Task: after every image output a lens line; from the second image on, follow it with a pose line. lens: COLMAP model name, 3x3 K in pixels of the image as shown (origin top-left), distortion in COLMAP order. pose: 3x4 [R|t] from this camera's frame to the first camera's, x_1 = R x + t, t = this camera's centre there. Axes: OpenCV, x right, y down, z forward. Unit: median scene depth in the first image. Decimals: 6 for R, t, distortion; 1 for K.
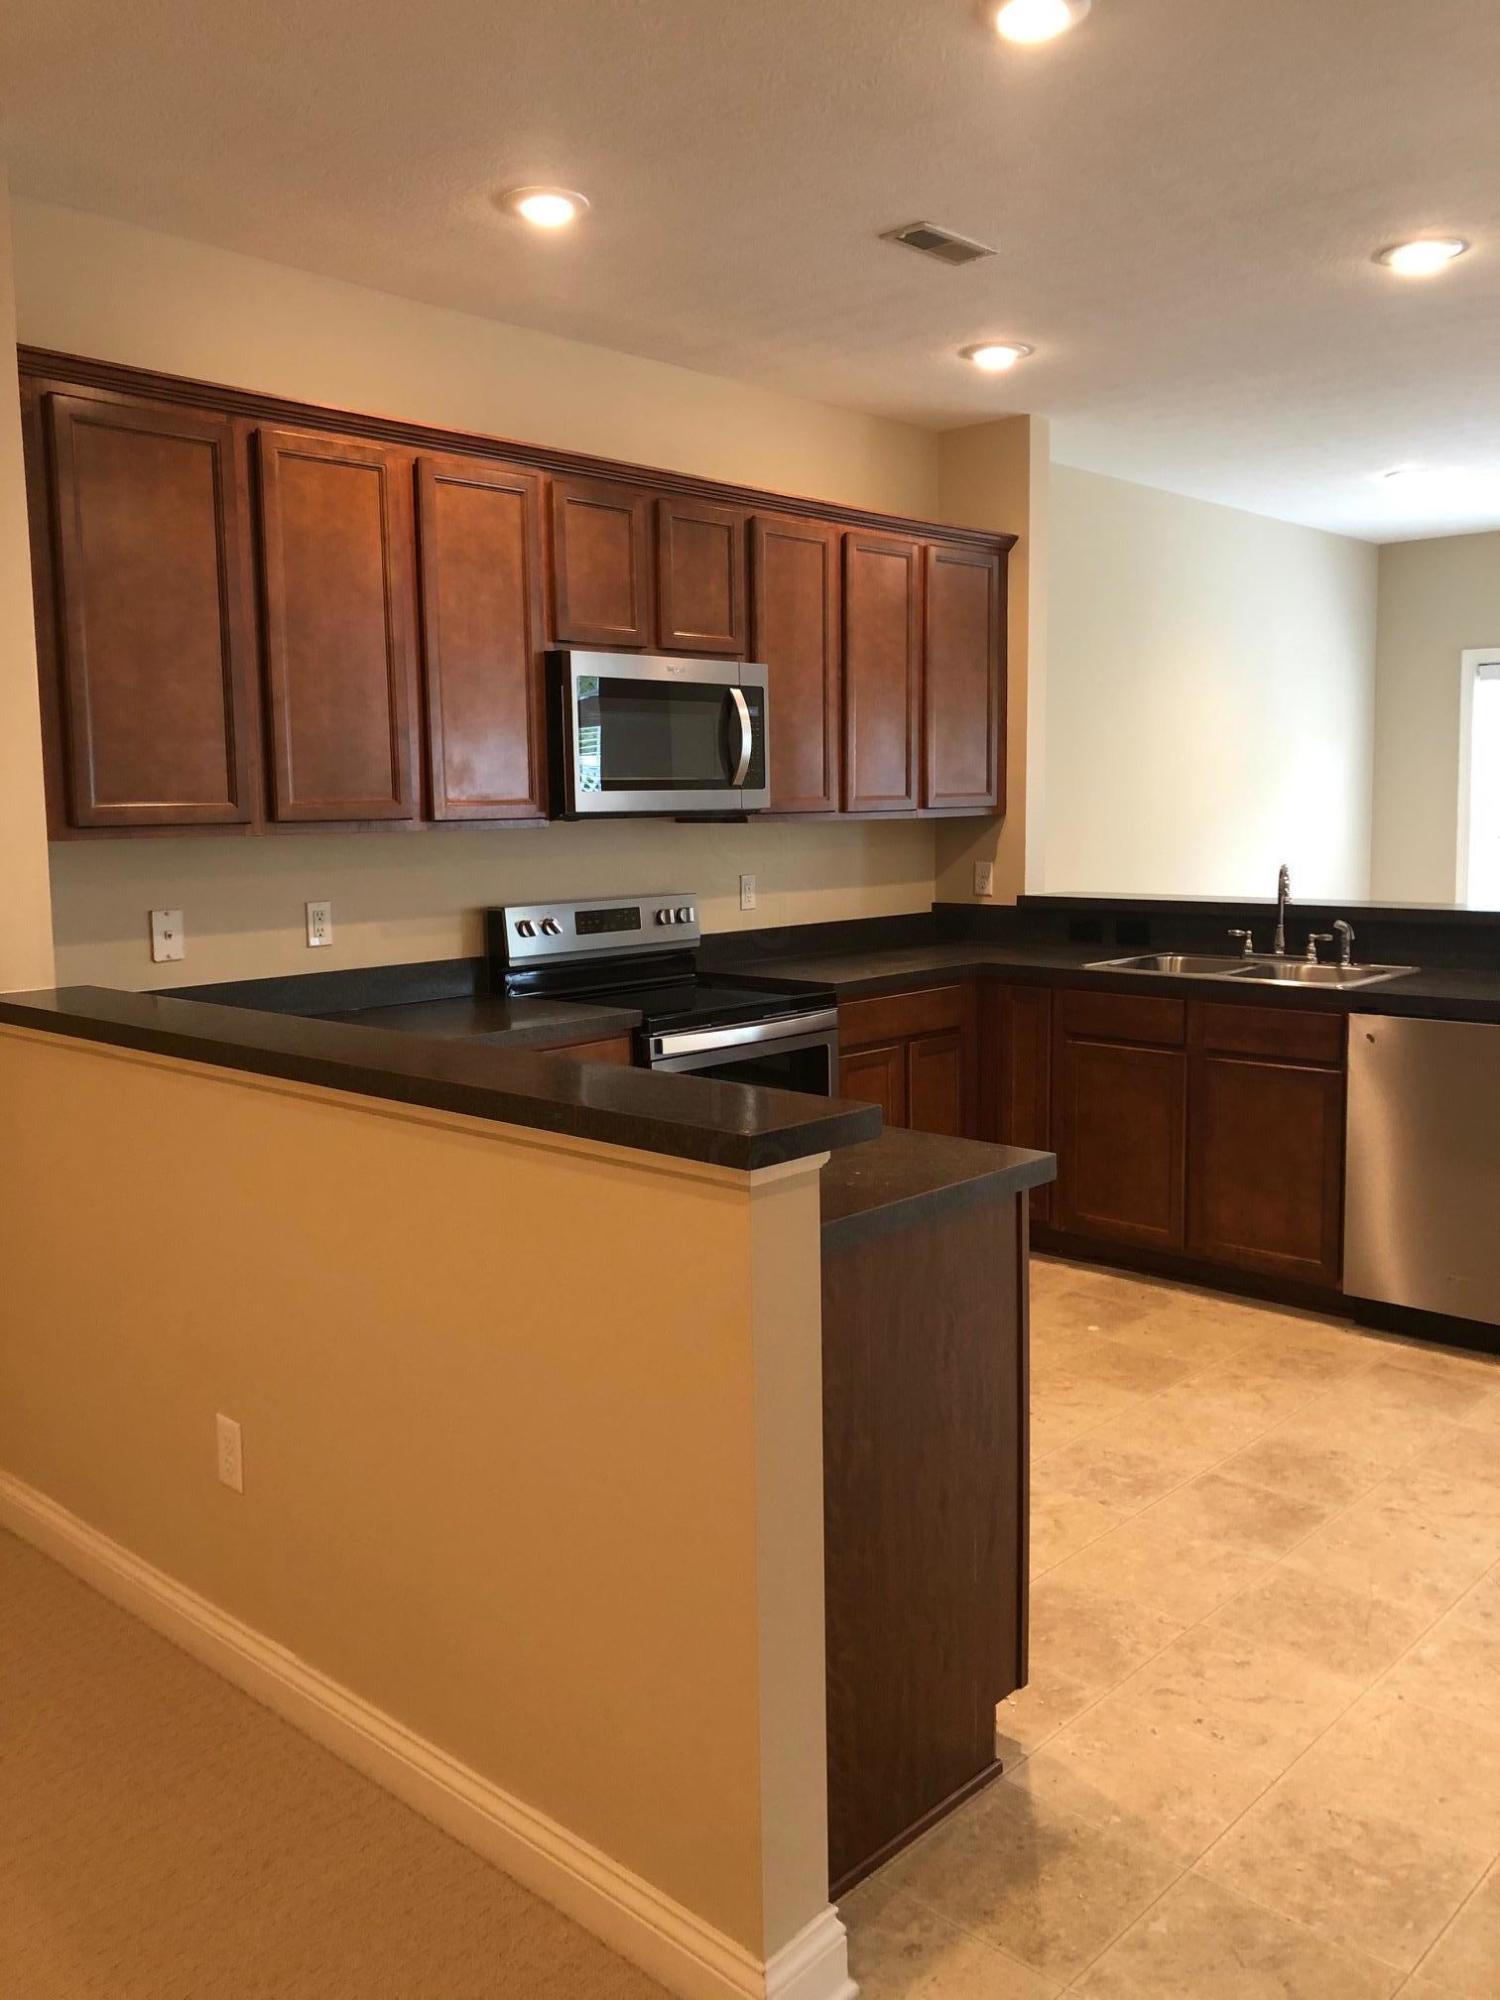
lens RADIAL K [[1593.4, 0, 746.4], [0, 1593.4, 956.2], [0, 0, 1]] dist [0.005092, 0.009953]
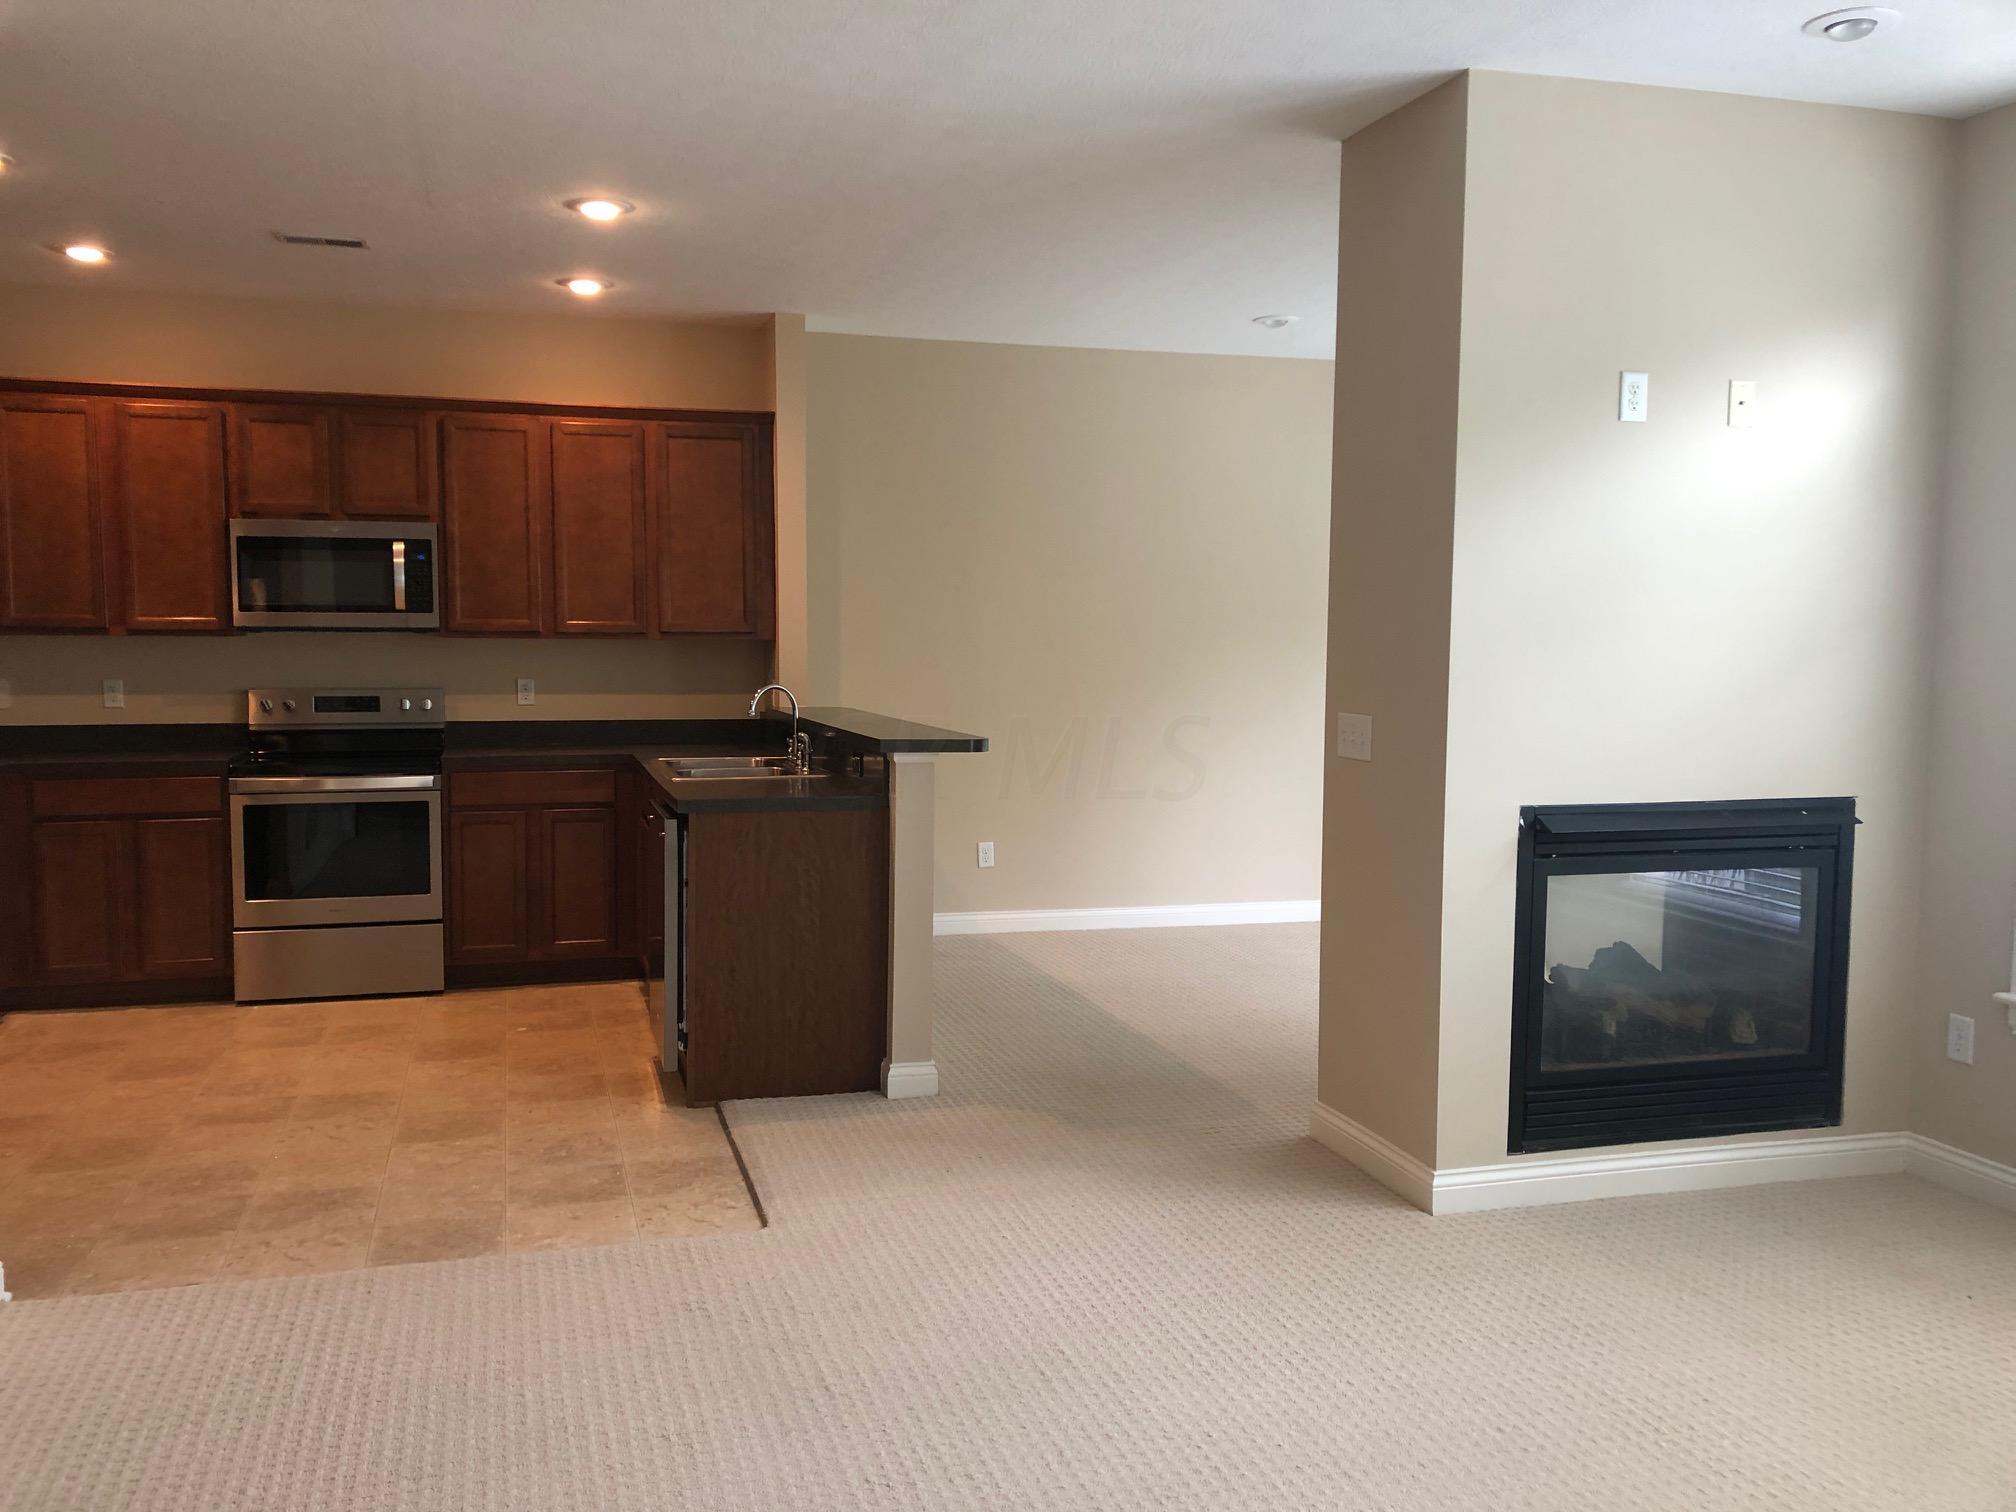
lens RADIAL K [[1606.2, 0, 1008.0], [0, 1606.2, 756.0], [0, 0, 1]] dist [0.005092, 0.009953]
pose [[0.862928, 0.056661, -0.502140, 1.242950], [-0.066377, 0.997794, -0.001478, -0.014223], [0.500948, 0.034606, 0.864785, 0.054959]]
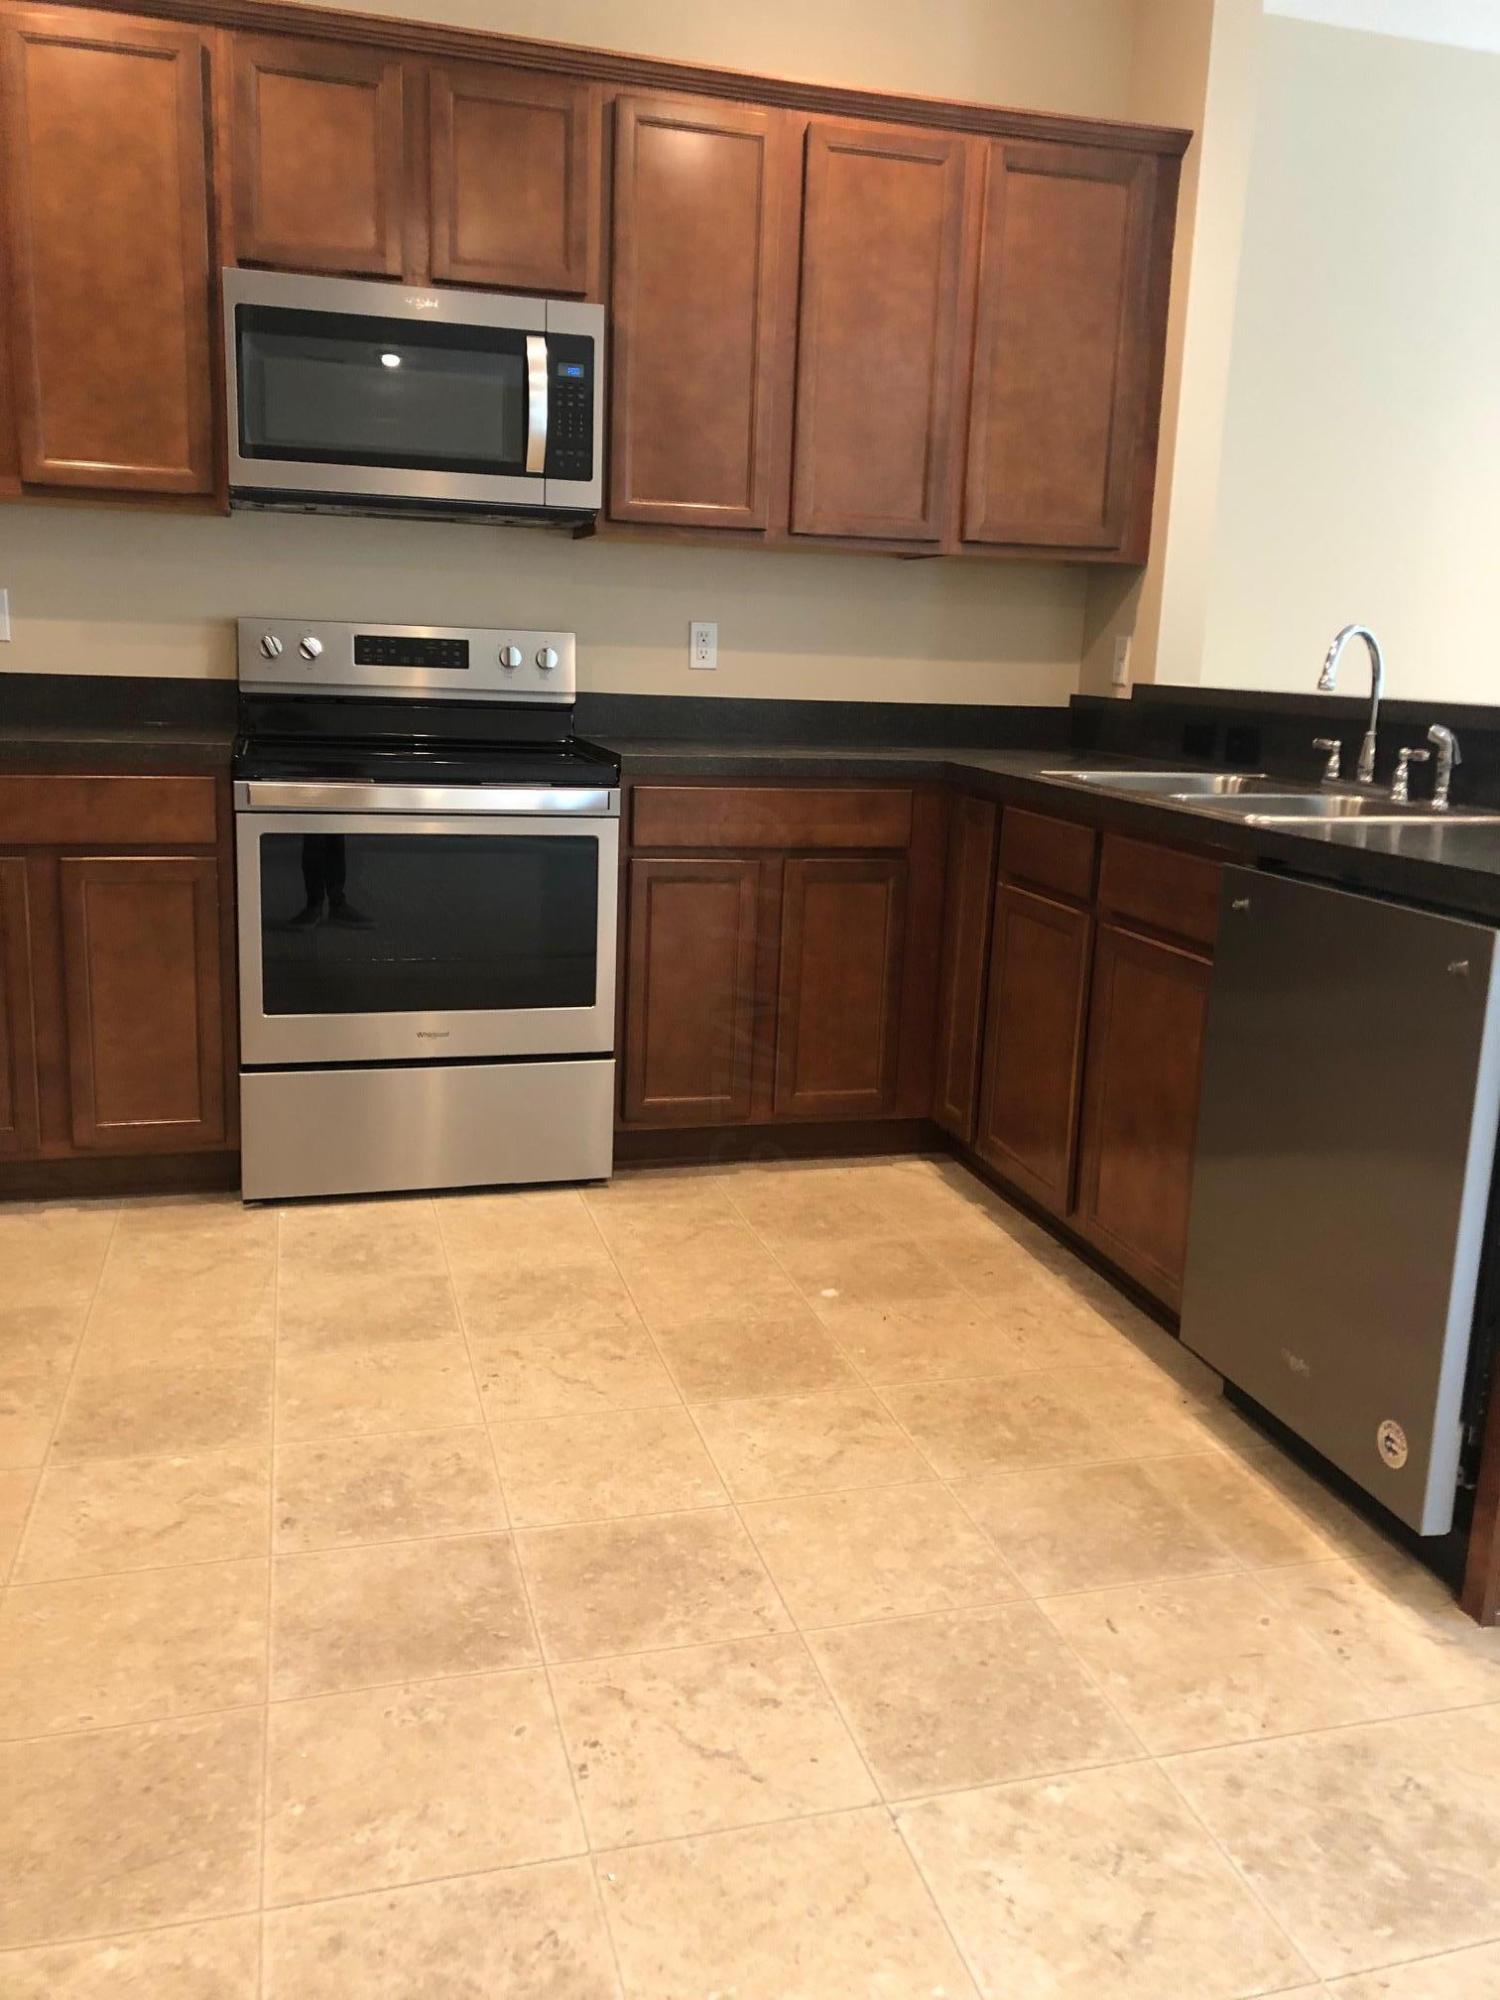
lens RADIAL K [[1602.2, 0, 810.6], [0, 1602.2, 952.5], [0, 0, 1]] dist [0.036808, -0.041859]
pose [[0.862773, 0.141192, -0.485477, 0.530873], [-0.100700, 0.988965, 0.108661, 0.020350], [0.495462, -0.044862, 0.867470, 0.429794]]
